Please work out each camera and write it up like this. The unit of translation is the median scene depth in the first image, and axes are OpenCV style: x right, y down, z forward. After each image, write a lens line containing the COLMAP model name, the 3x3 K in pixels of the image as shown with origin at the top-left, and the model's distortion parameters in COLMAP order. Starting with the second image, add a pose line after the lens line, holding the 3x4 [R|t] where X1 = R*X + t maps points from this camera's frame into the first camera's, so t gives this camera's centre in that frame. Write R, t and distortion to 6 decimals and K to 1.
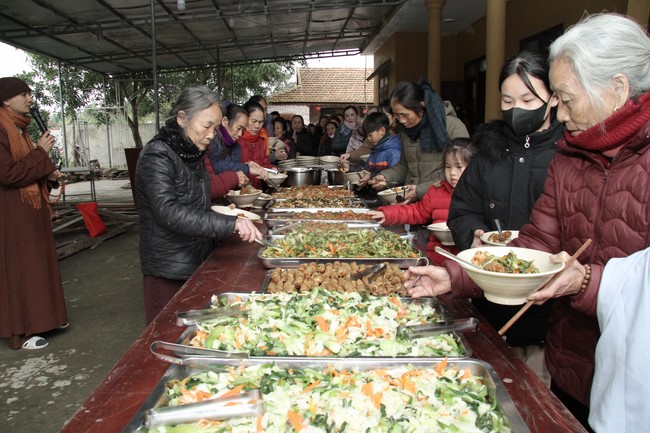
lens RADIAL K [[519.6, 0, 325.3], [0, 519.6, 215.1], [0, 0, 1]] dist [-0.012798, -0.001735]
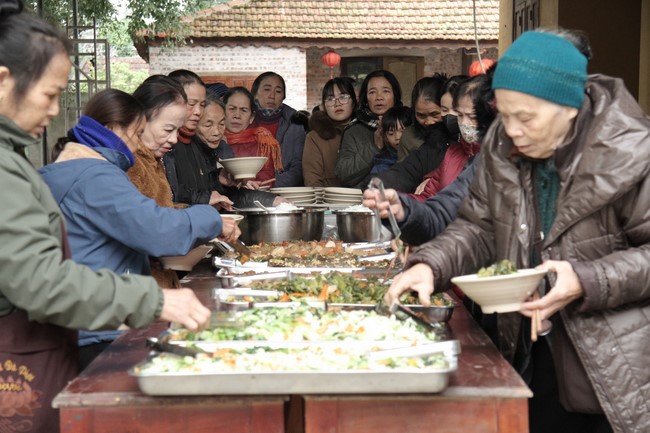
lens RADIAL K [[1863.3, 0, 324.5], [0, 1863.3, 215.7], [0, 0, 1]] dist [0.098063, 0.000000]
pose [[0.999741, -0.004180, -0.022349, 0.032824], [0.001656, 0.993730, -0.111792, 0.111738], [0.022676, 0.111726, 0.993480, -0.716843]]
